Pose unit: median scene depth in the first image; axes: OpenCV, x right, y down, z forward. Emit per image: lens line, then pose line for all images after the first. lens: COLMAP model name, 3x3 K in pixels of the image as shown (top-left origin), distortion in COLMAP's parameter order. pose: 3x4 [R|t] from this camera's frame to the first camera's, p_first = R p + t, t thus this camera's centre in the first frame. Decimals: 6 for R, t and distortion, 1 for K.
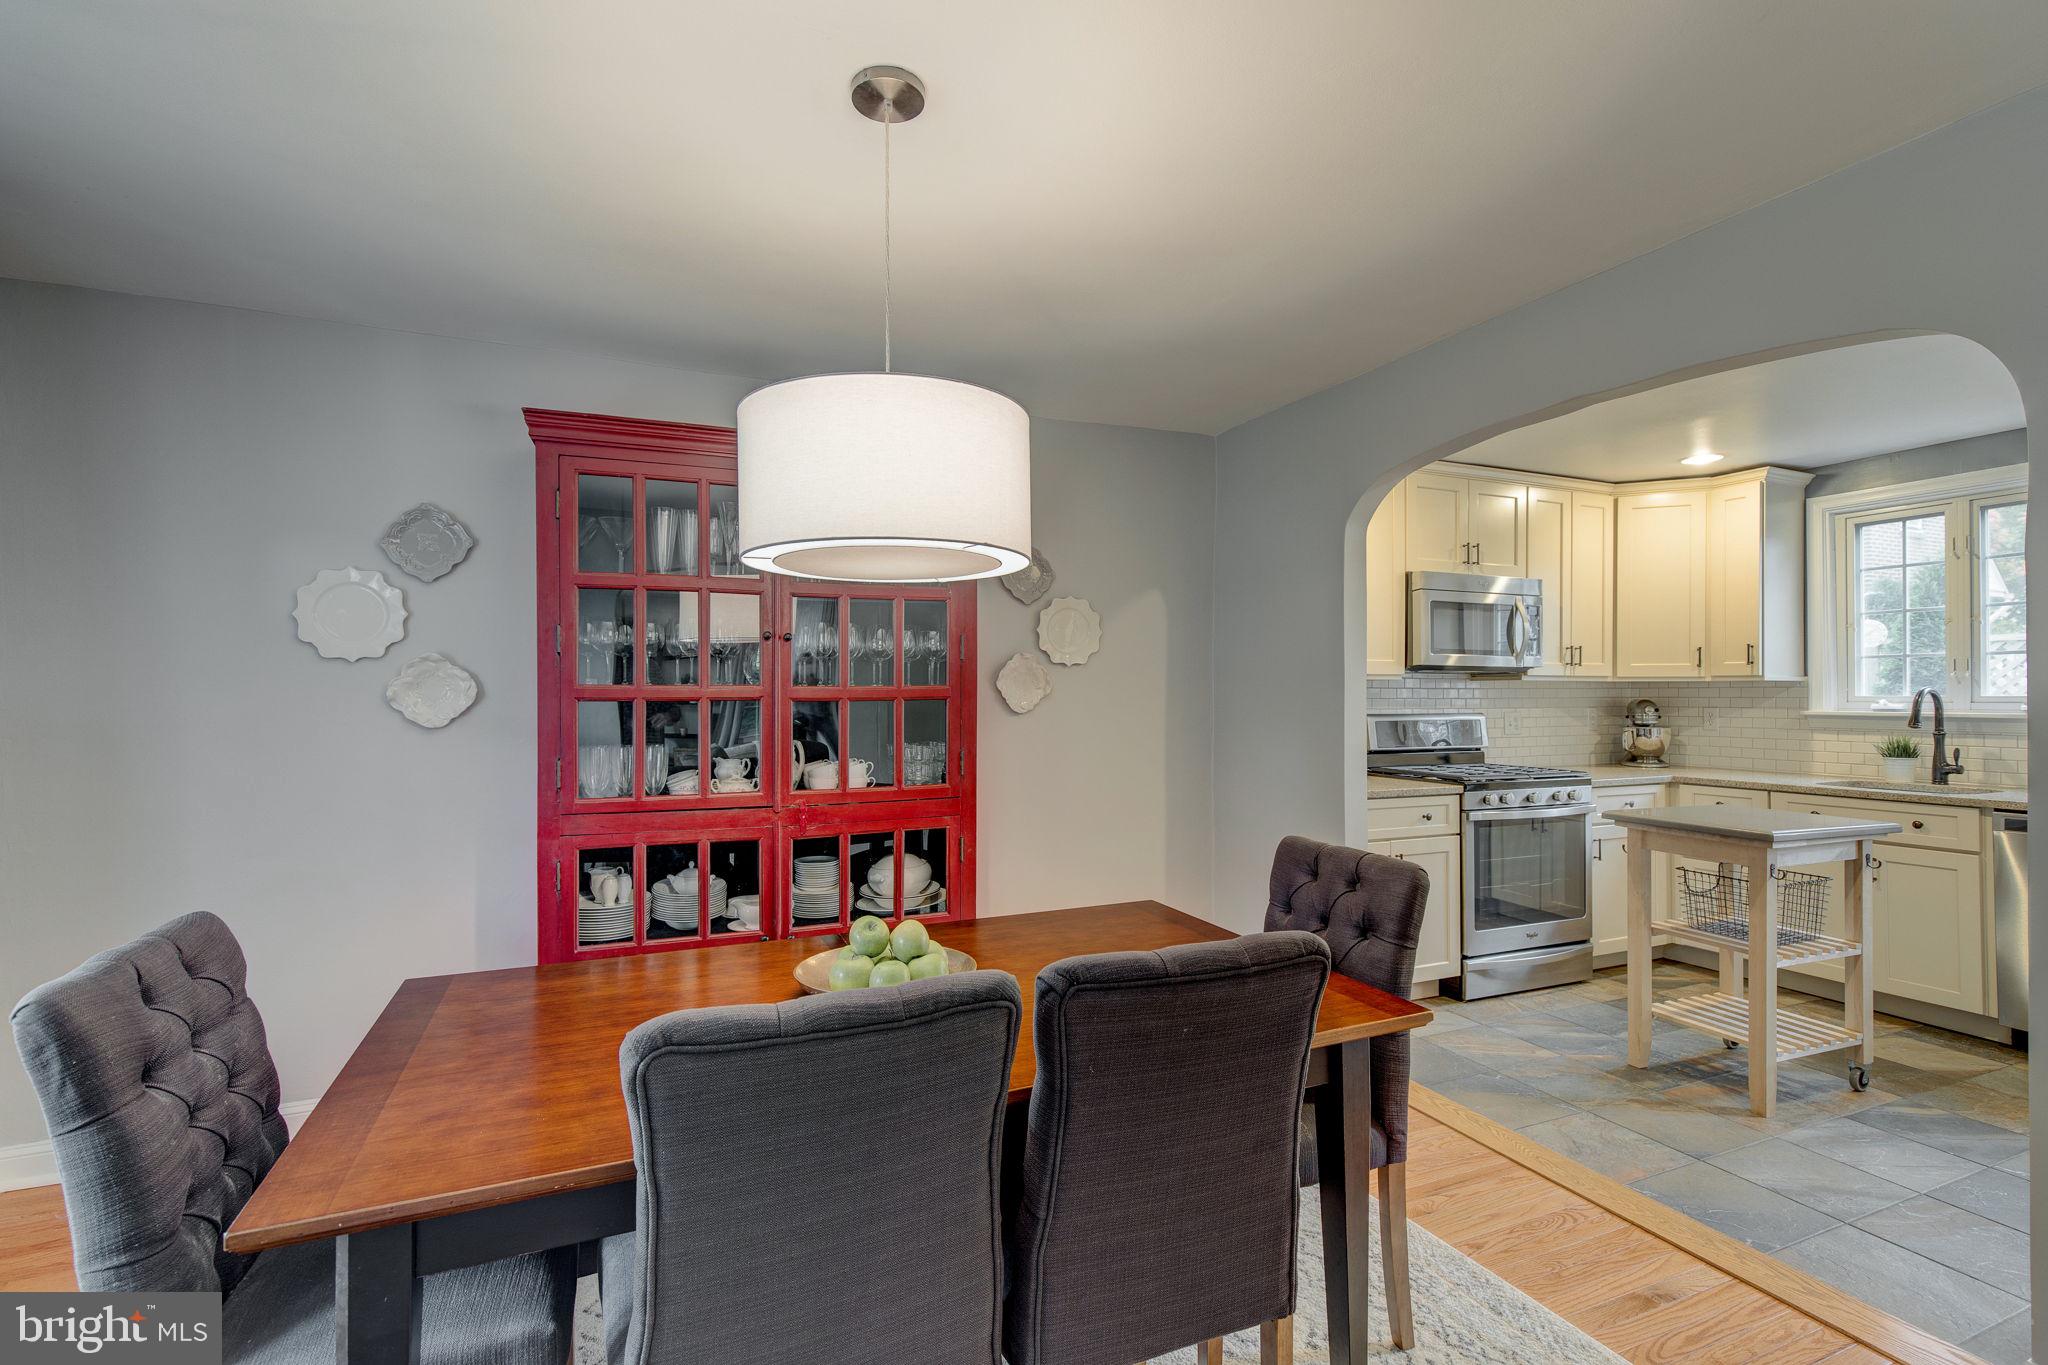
lens RADIAL K [[930.9, 0, 1043.1], [0, 930.9, 689.3], [0, 0, 1]] dist [0.006640, -0.000791]
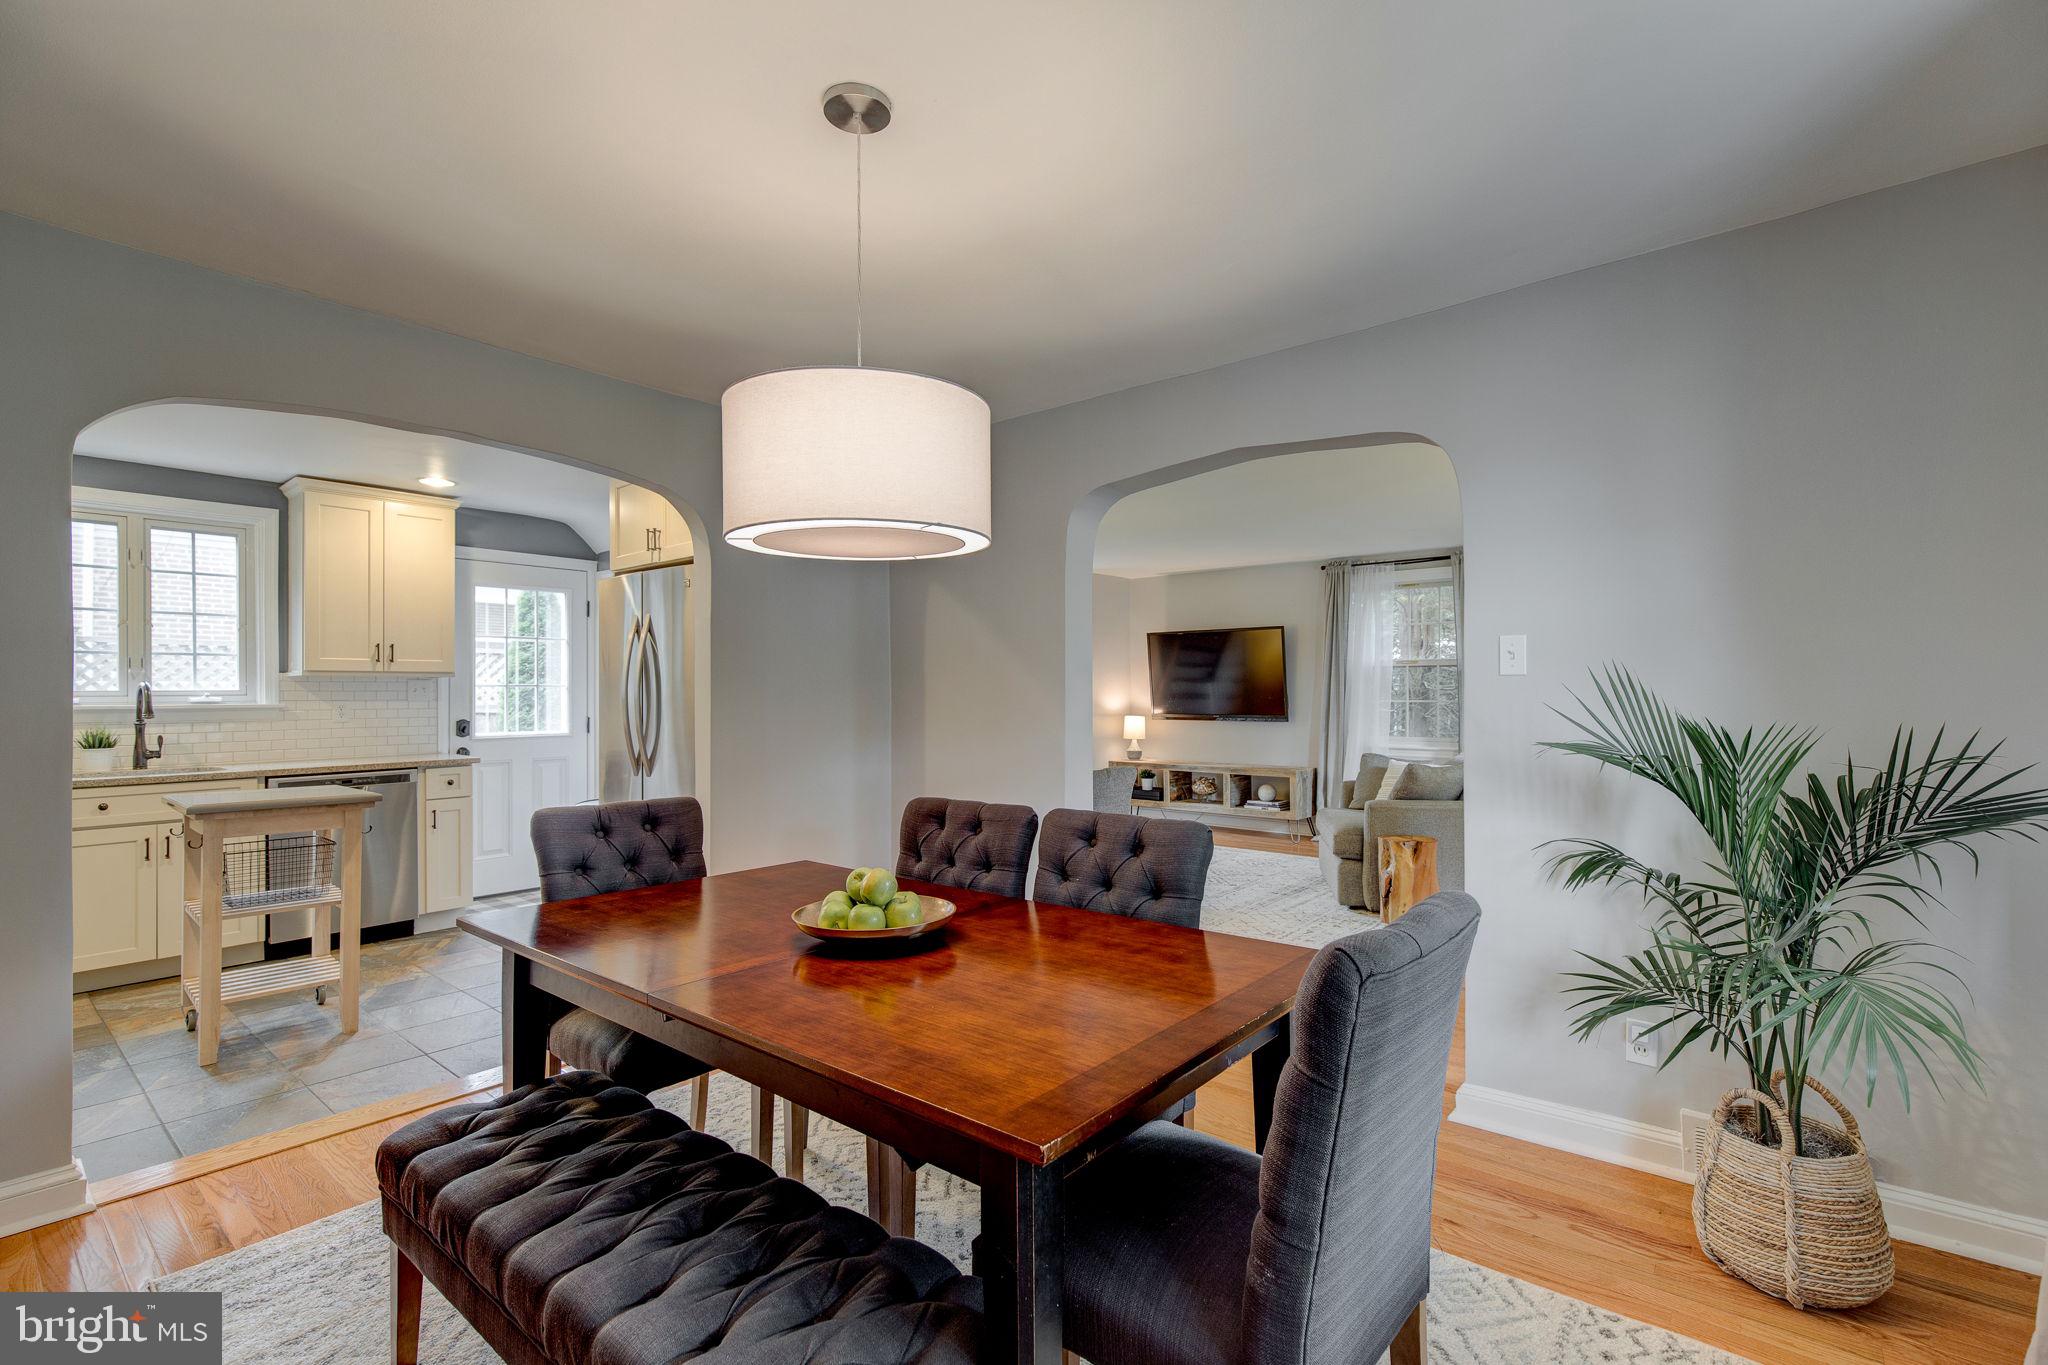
lens RADIAL K [[930.9, 0, 1023.5], [0, 930.9, 687.6], [0, 0, 1]] dist [0.006640, -0.000791]
pose [[-0.436048, 0.011610, 0.899848, -0.483943], [0.002280, 0.999928, -0.011797, 0.019255], [-0.899920, -0.003093, -0.436043, 0.517746]]
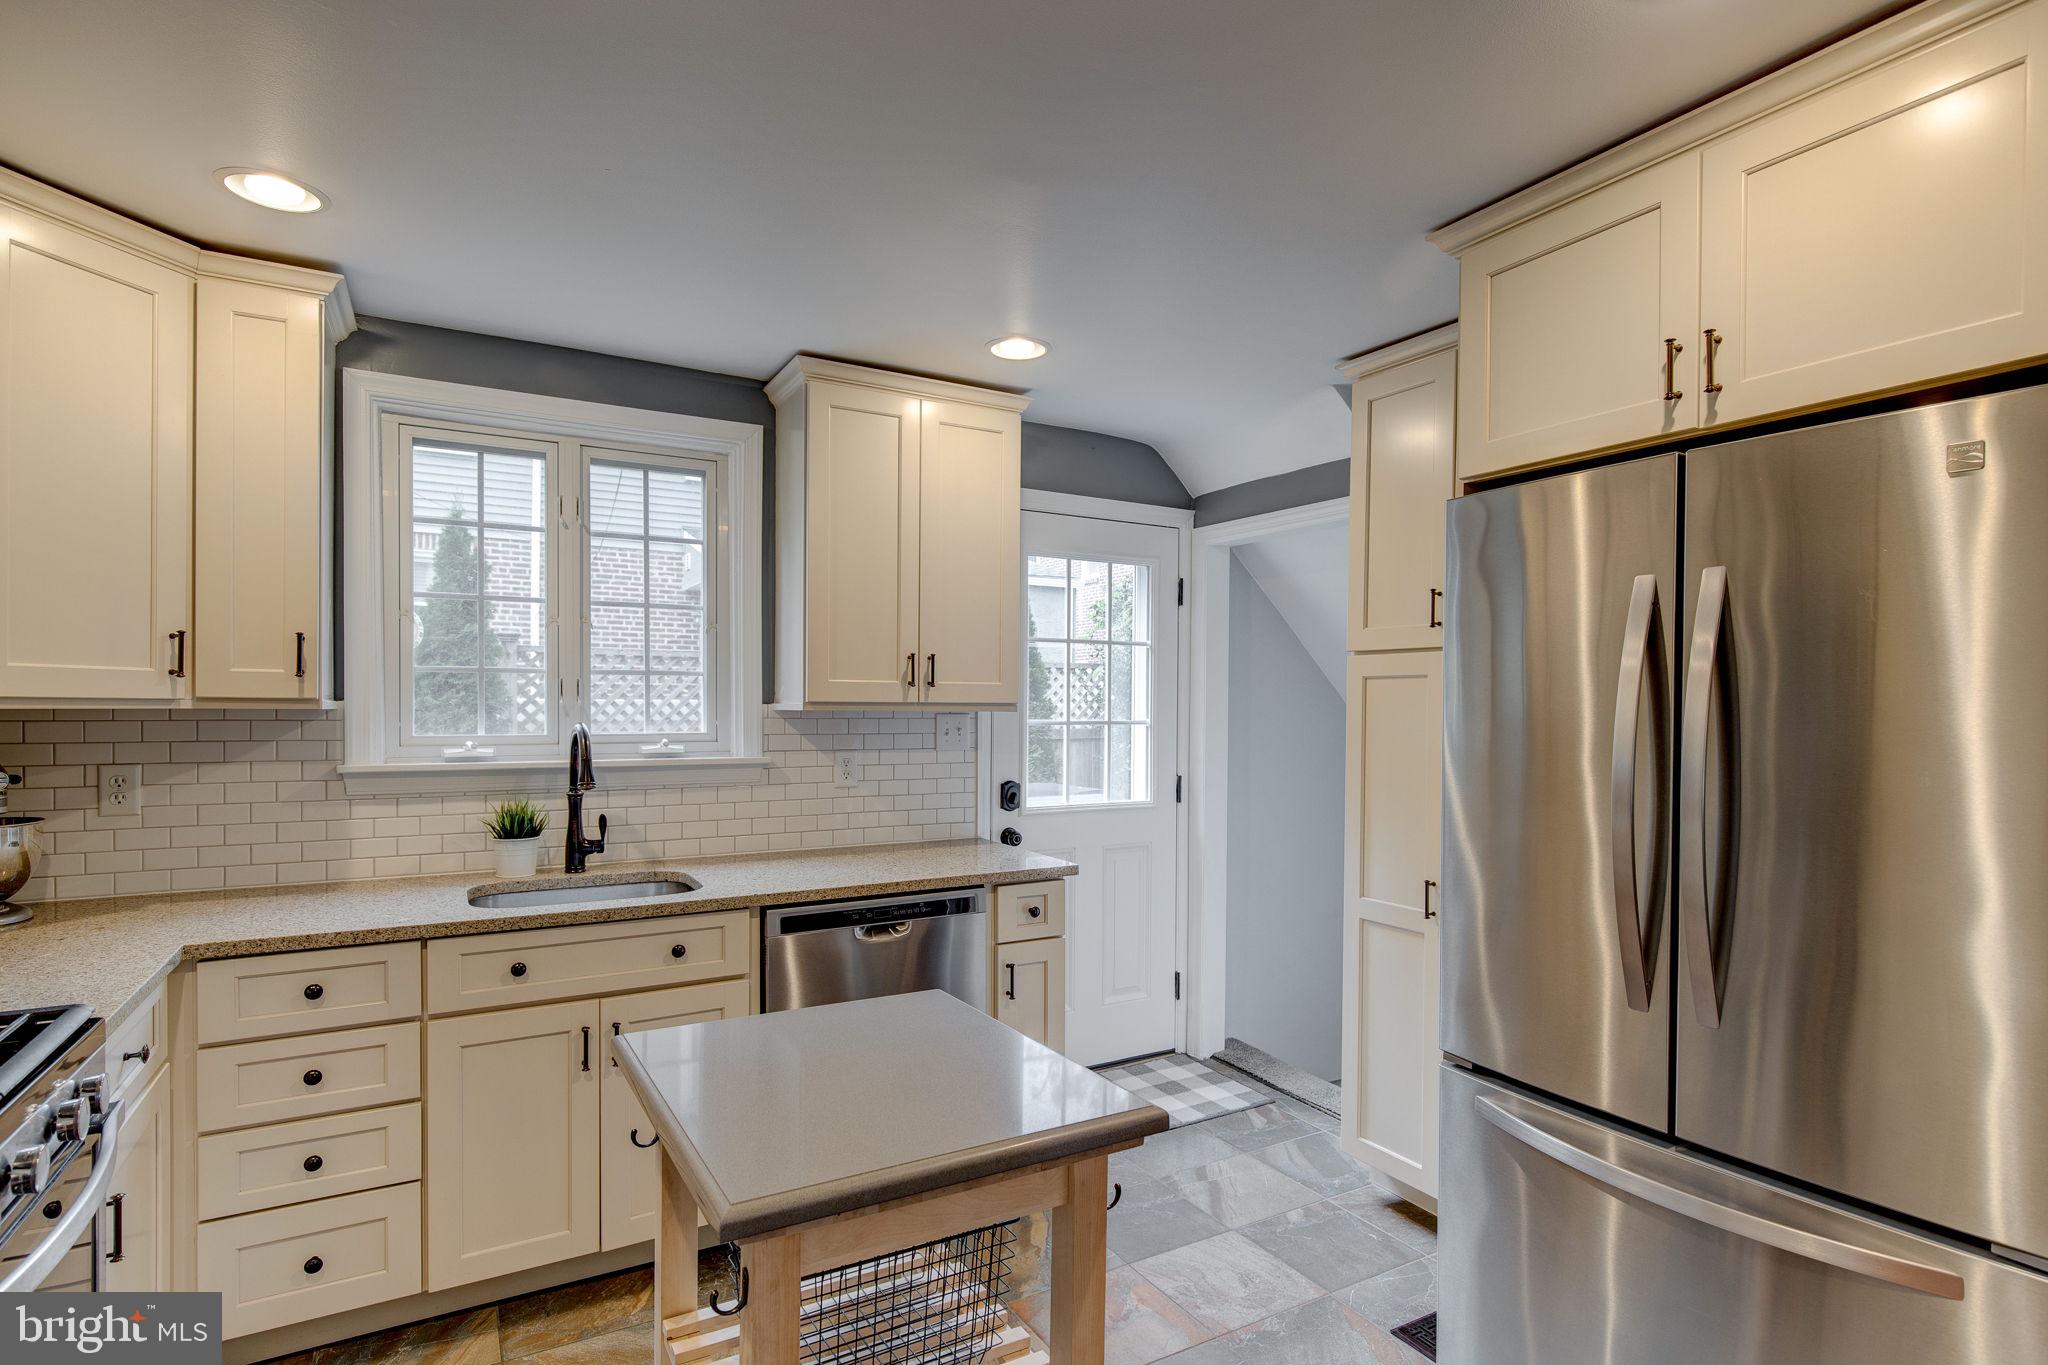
lens RADIAL K [[1041.4, 0, 1060.4], [0, 1041.4, 716.4], [0, 0, 1]] dist [-0.001254, 0.000264]
pose [[-0.126761, -0.011178, 0.991870, 0.191105], [-0.010883, 0.999892, 0.009878, -0.016317], [-0.991874, -0.009542, -0.126869, 0.727732]]
